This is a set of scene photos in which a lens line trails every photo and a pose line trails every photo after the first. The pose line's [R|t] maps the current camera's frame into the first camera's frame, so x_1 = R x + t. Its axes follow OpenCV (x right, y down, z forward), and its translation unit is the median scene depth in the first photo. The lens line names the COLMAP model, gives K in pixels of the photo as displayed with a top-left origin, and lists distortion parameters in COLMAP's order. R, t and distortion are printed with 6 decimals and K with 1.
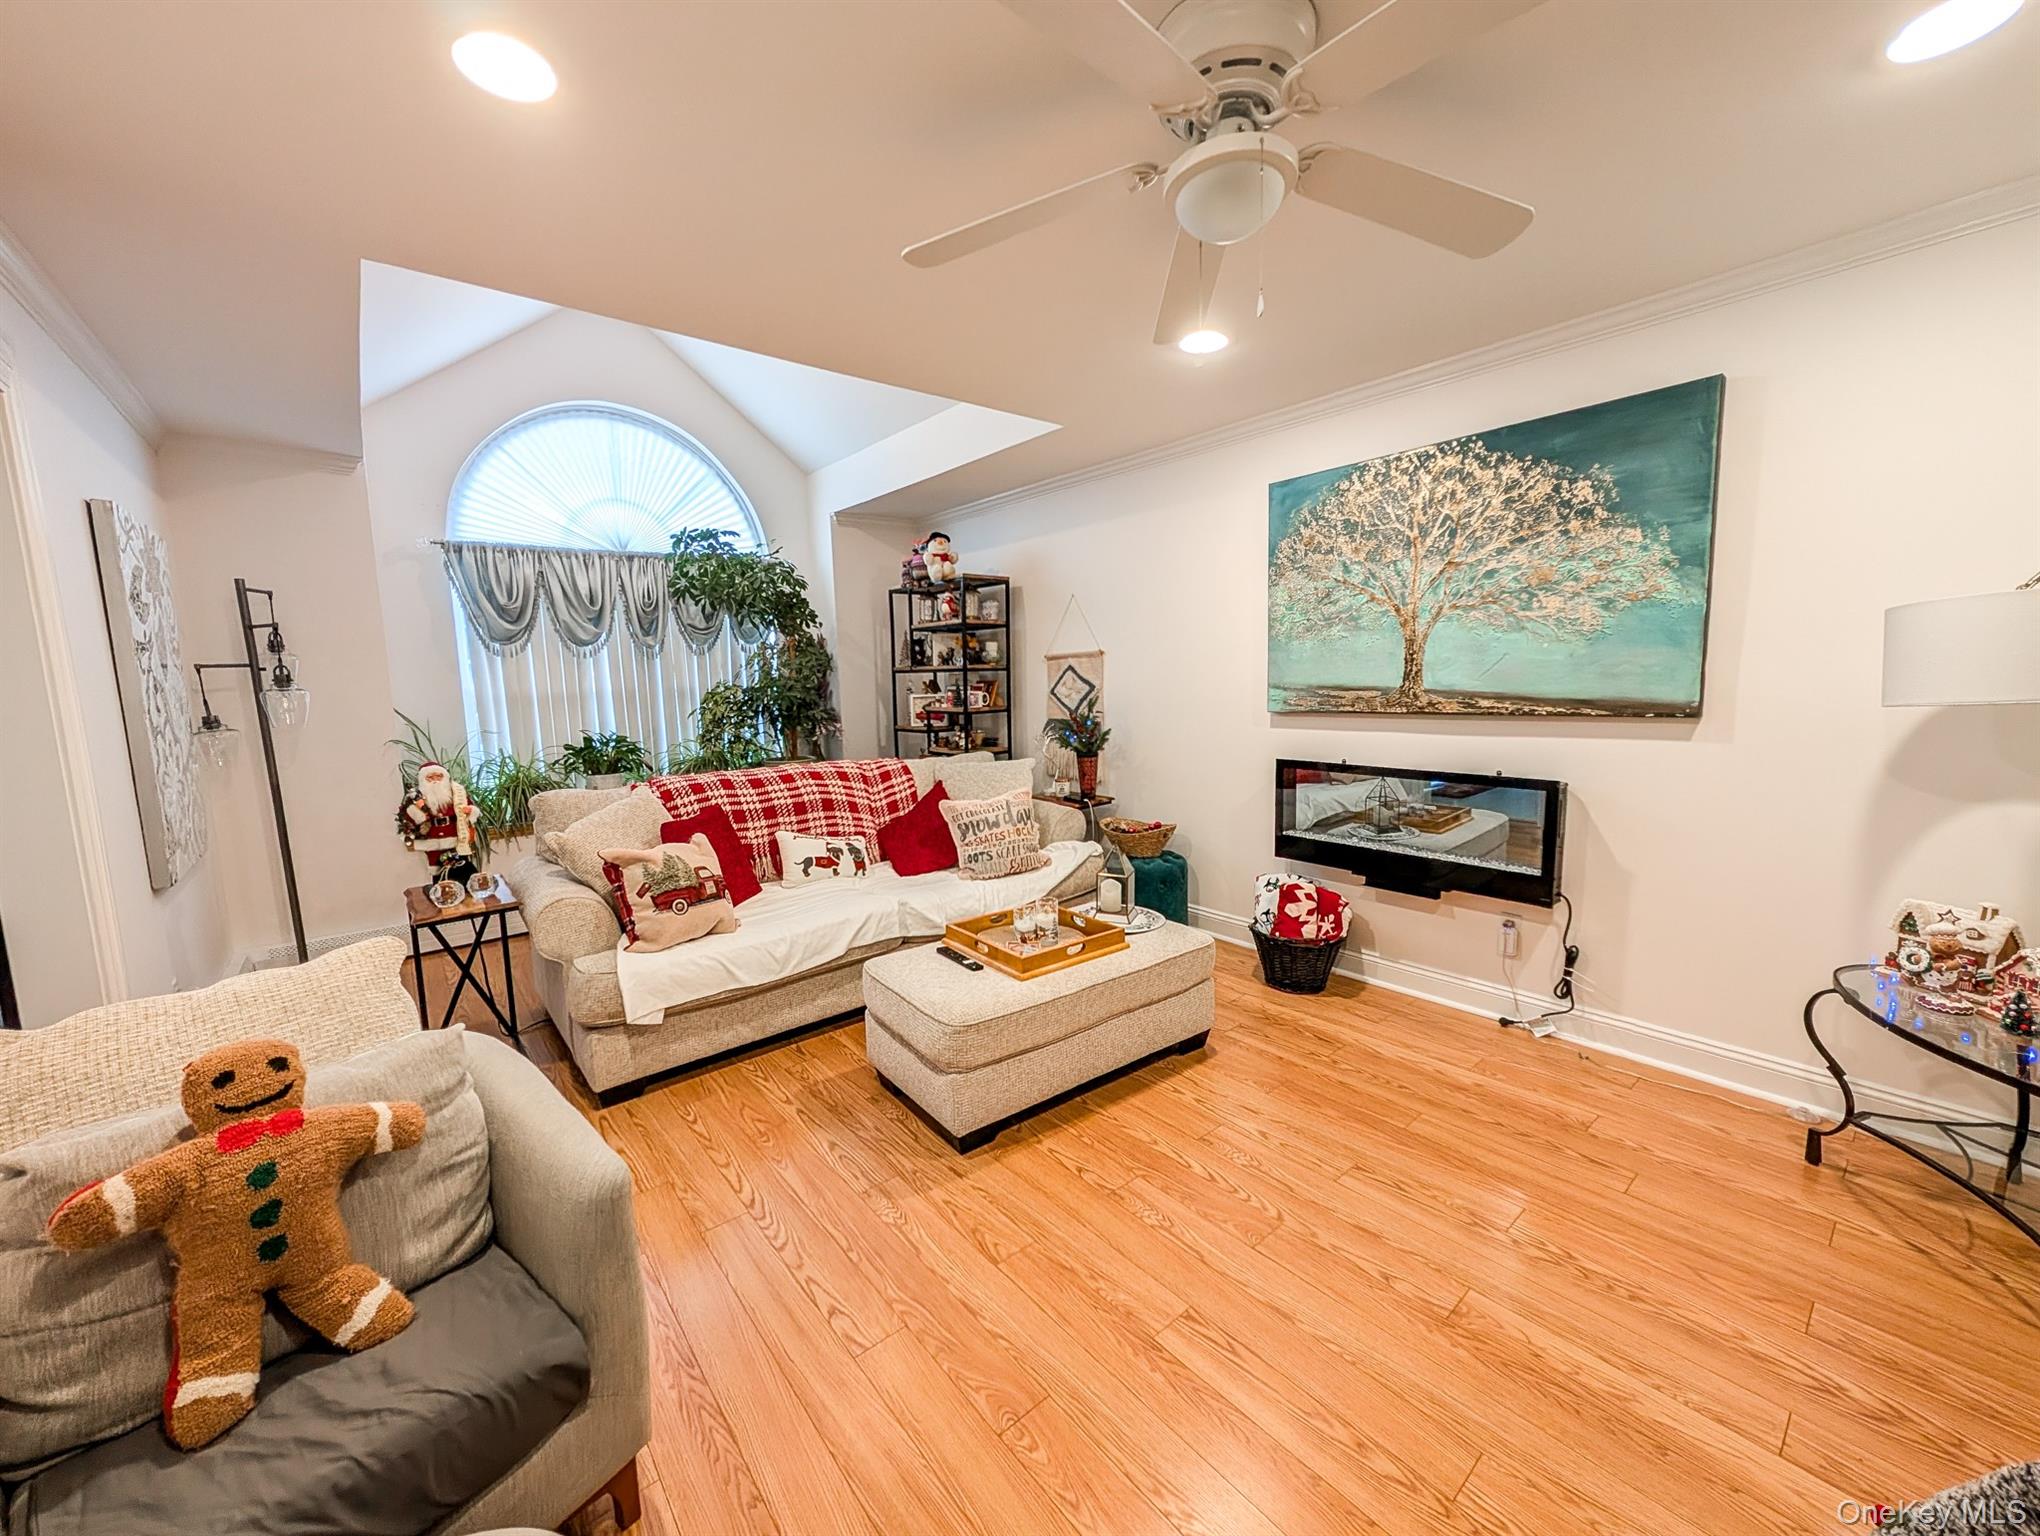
lens RADIAL K [[779.0, 0, 1027.1], [0, 779.0, 764.8], [0, 0, 1]] dist [0.000789, 0.000122]
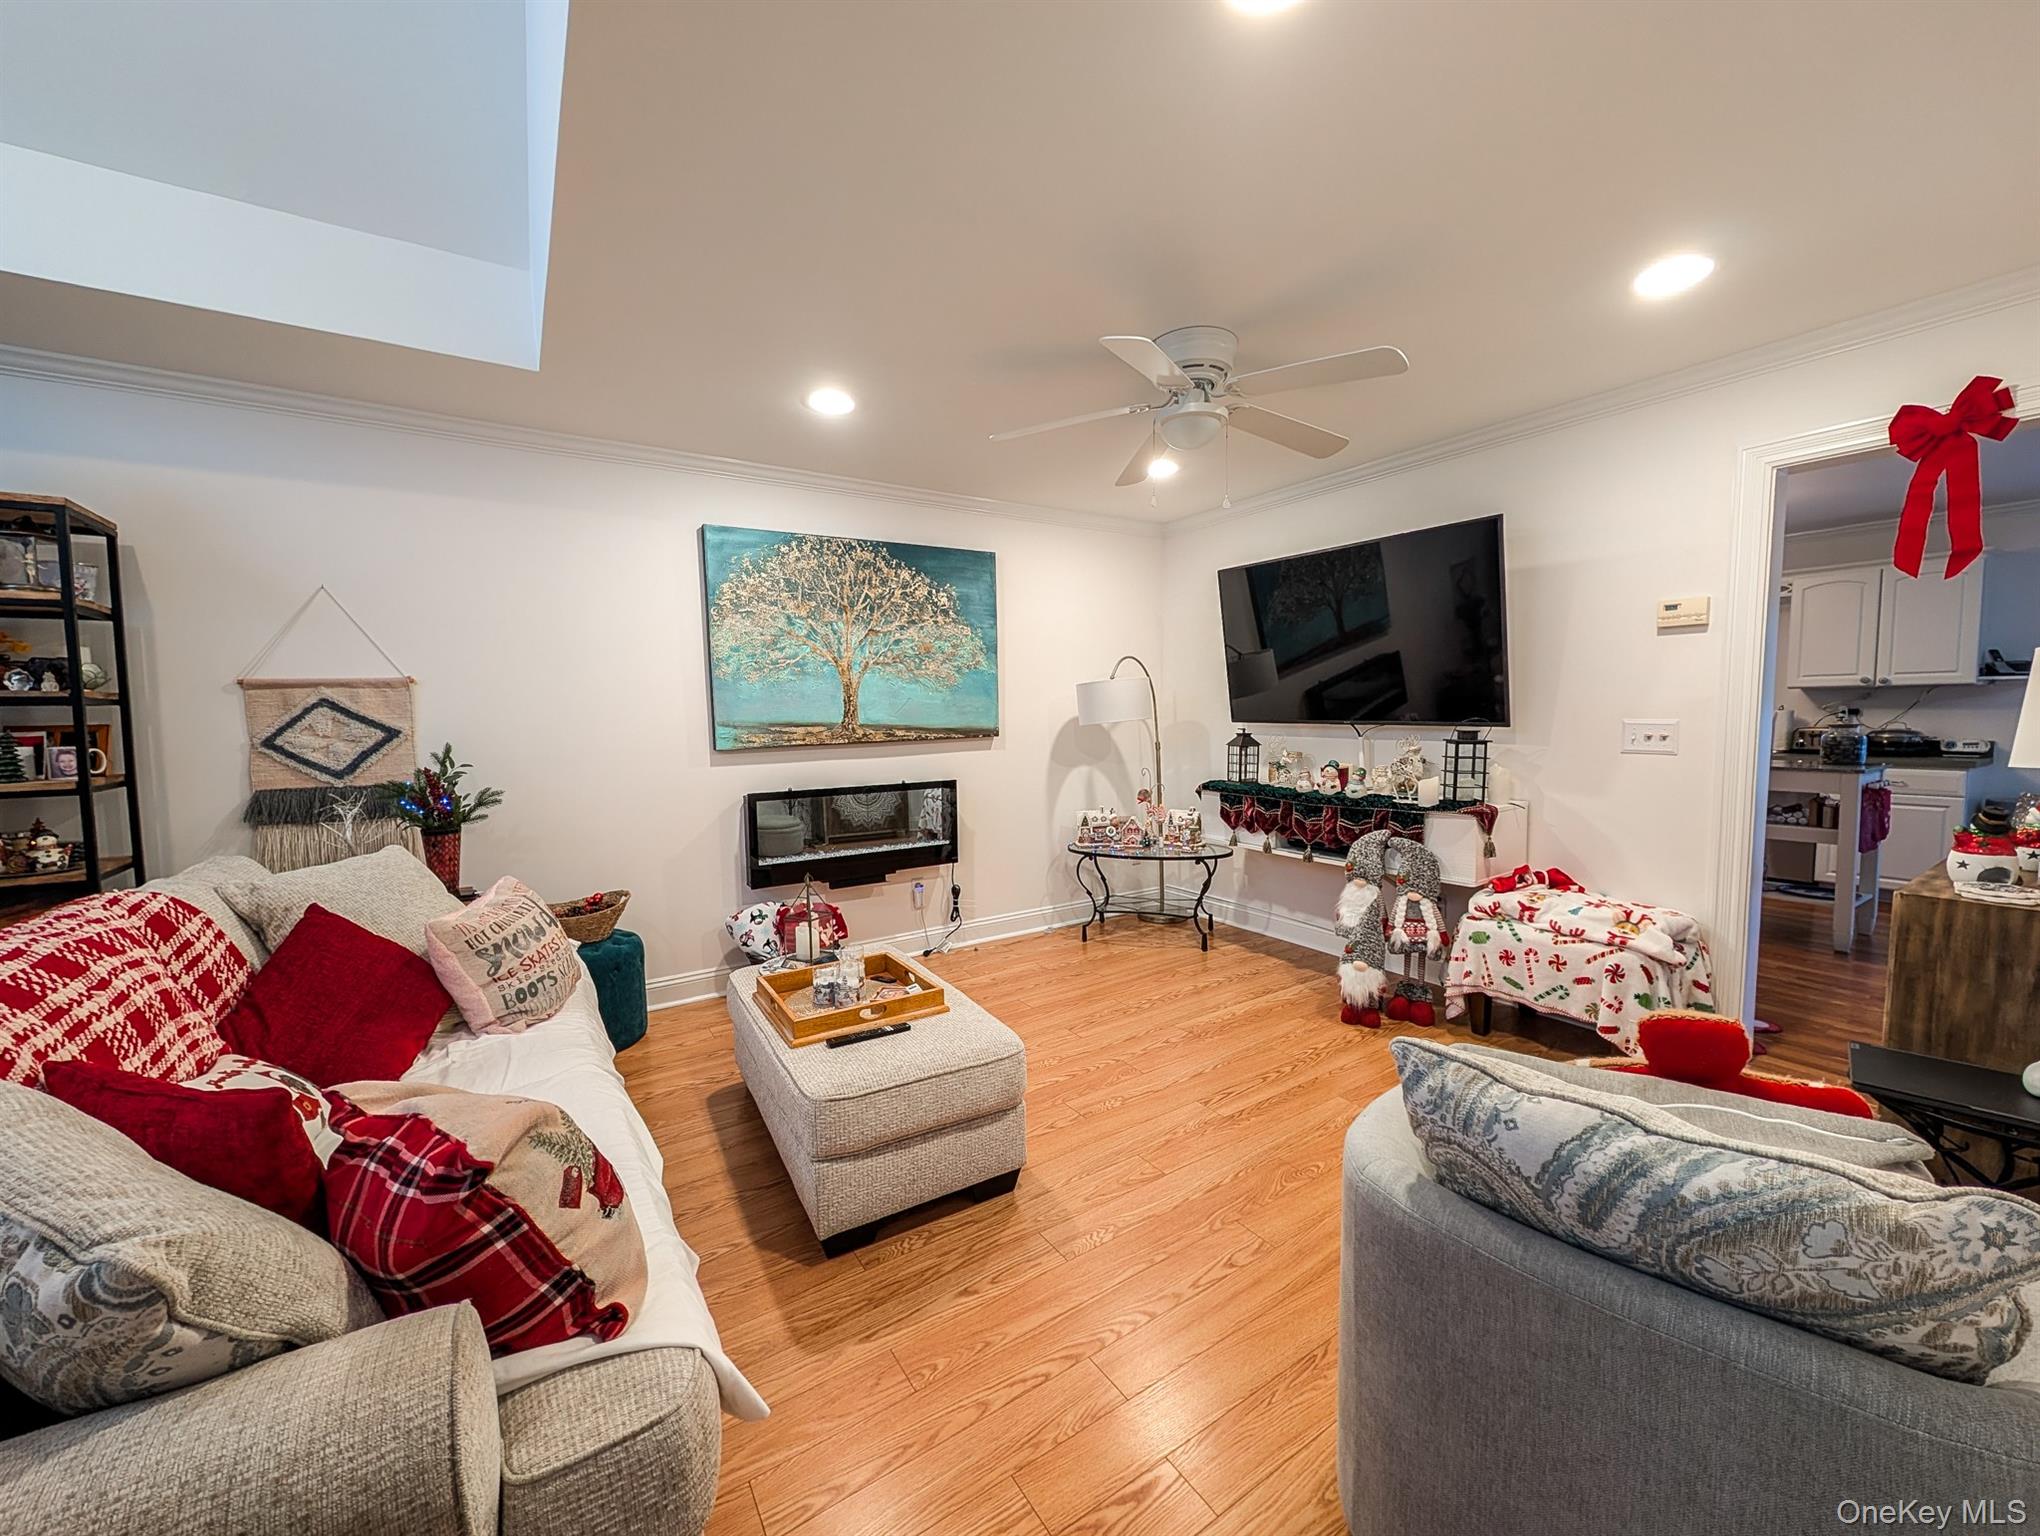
lens RADIAL K [[773.4, 0, 1003.3], [0, 773.4, 768.1], [0, 0, 1]] dist [-0.000422, 0.000001]
pose [[0.132737, -0.050893, 0.989844, -0.677017], [0.129938, 0.990955, 0.033526, -0.033547], [-0.982597, 0.124168, 0.138150, 0.550108]]
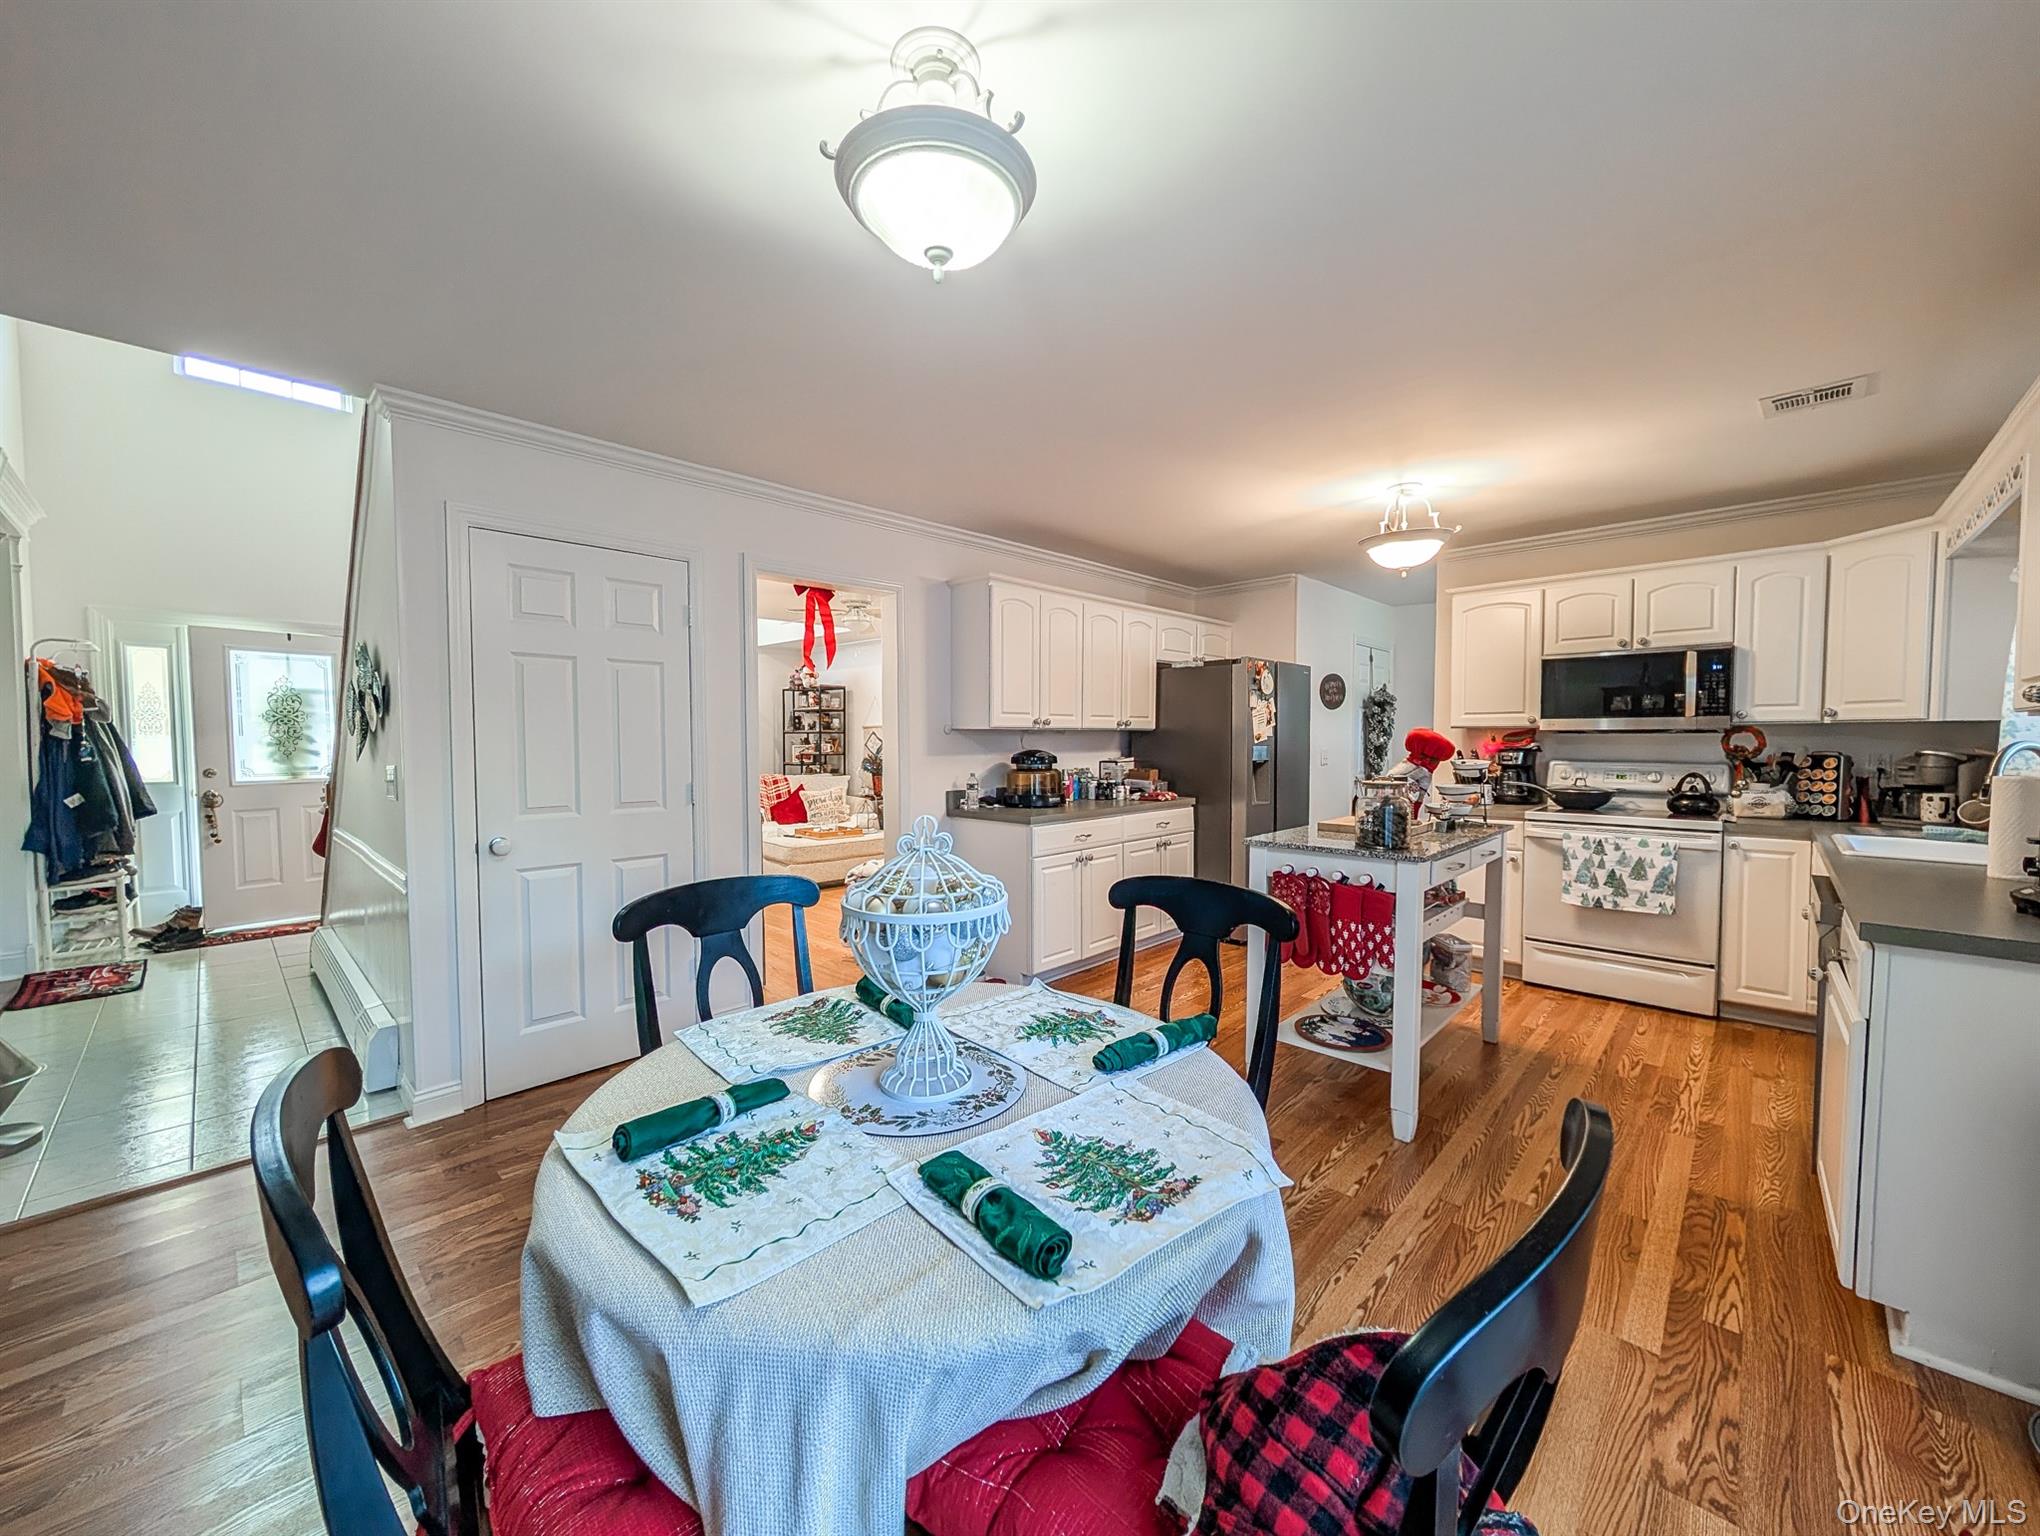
lens RADIAL K [[775.0, 0, 1020.0], [0, 775.0, 768.0], [0, 0, 1]] dist [0.002423, 0.000208]
pose [[0.993962, 0.019088, 0.108056, 0.301065], [-0.010275, 0.996618, -0.081533, 0.172009], [-0.109247, 0.079930, 0.990796, -1.397623]]
